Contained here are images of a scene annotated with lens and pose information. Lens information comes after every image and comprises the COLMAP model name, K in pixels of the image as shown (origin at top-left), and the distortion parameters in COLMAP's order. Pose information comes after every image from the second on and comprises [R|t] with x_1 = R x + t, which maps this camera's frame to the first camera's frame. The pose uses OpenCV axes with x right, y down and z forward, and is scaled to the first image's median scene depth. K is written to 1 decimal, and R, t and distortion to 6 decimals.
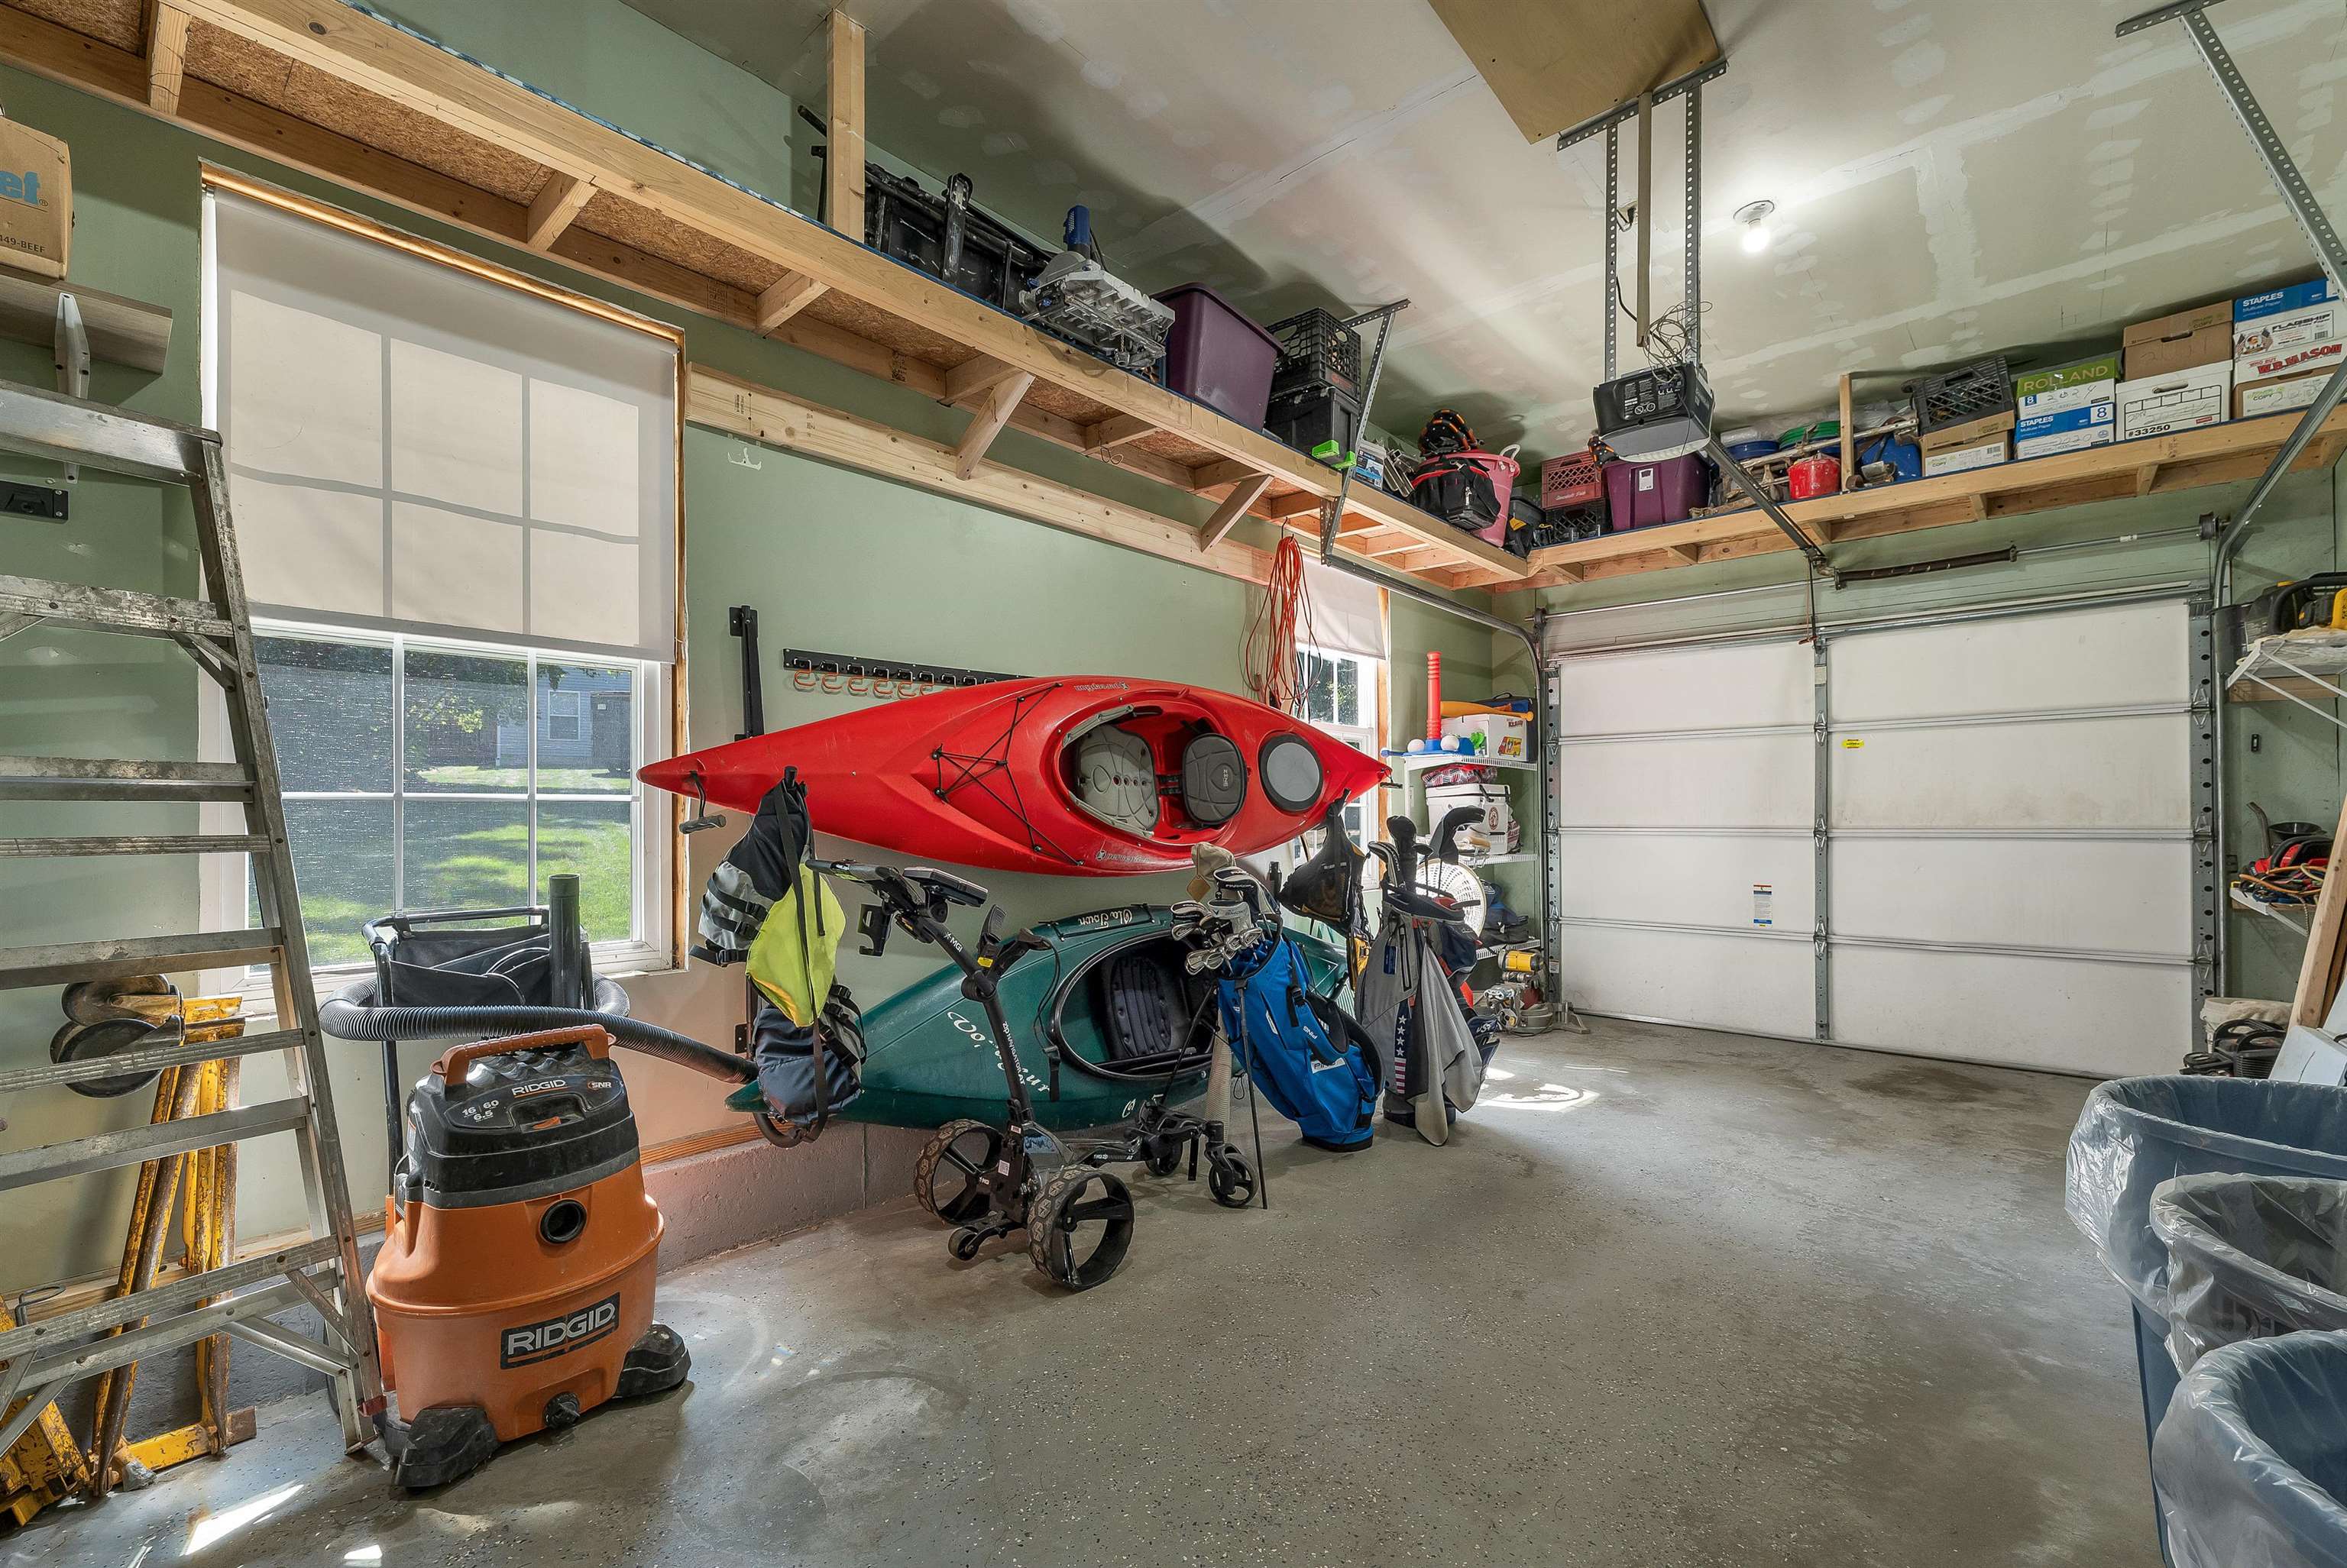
lens RADIAL K [[995.4, 0, 1160.3], [0, 995.4, 804.8], [0, 0, 1]] dist [0.000858, 0.000106]
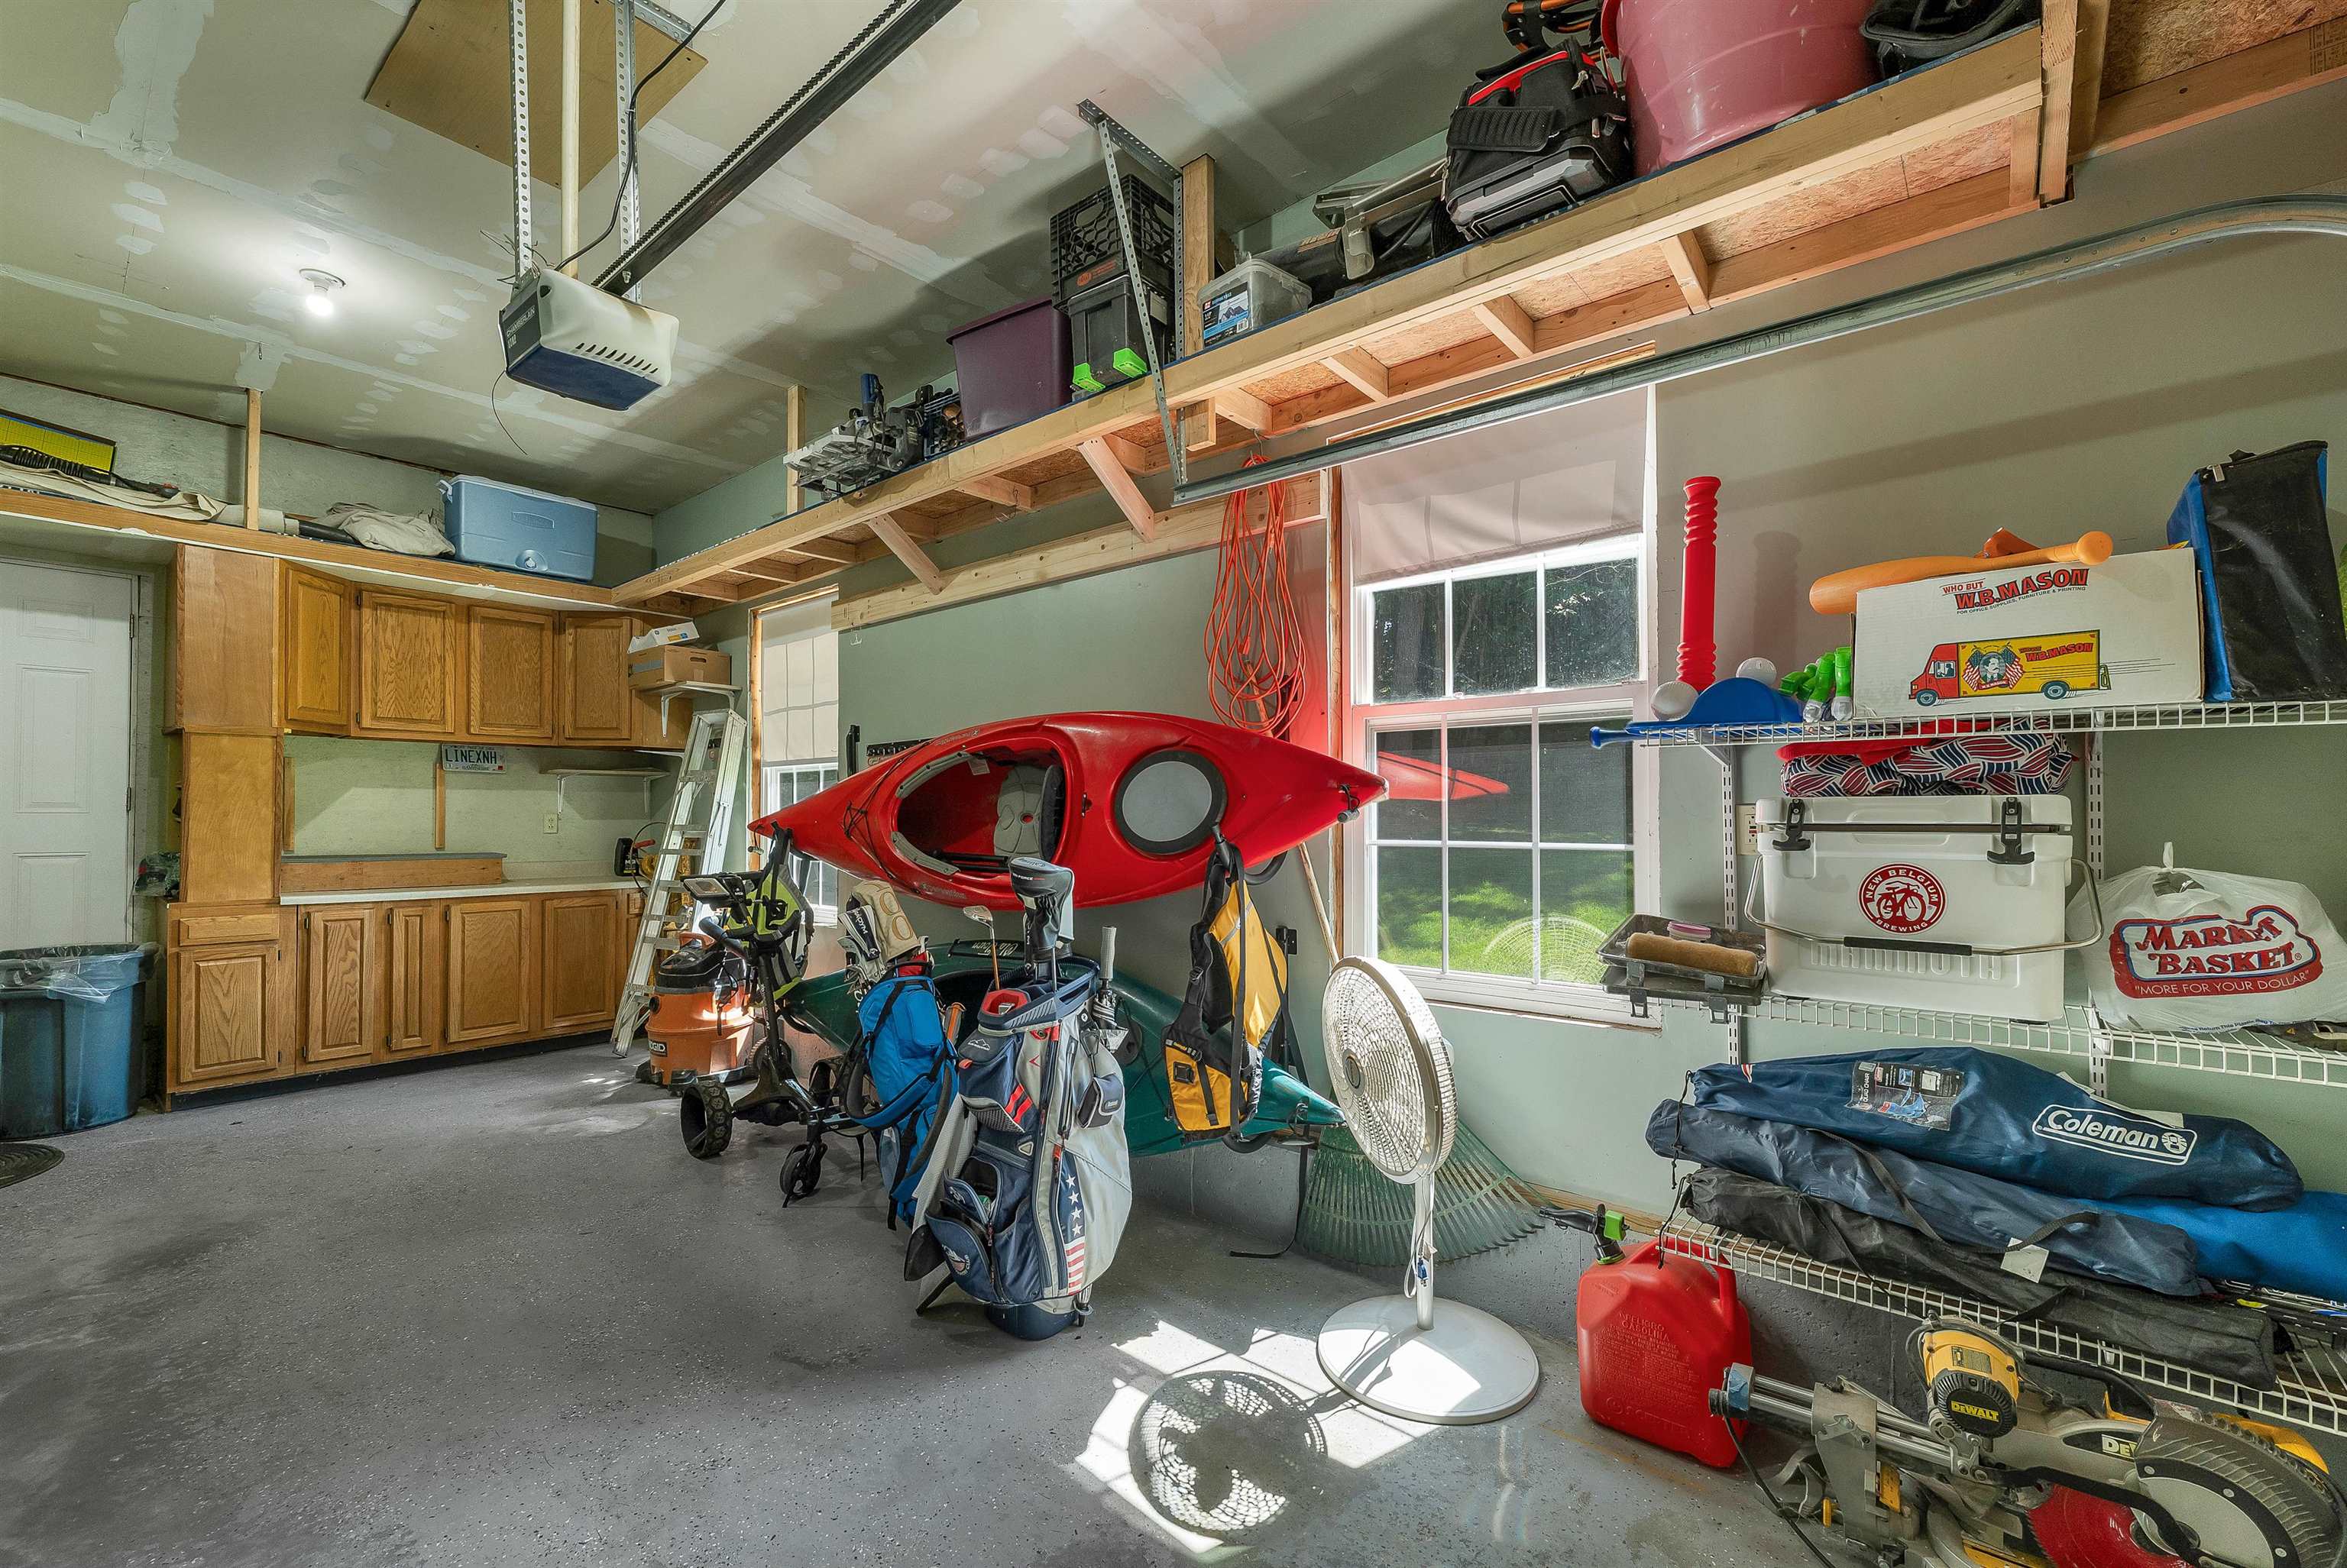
lens RADIAL K [[995.4, 0, 1160.3], [0, 995.4, 804.8], [0, 0, 1]] dist [0.000858, 0.000106]
pose [[0.015837, -0.018711, -0.999700, 0.899841], [0.005204, 0.999813, -0.018630, -0.017250], [0.999861, -0.004908, 0.015932, 1.020986]]
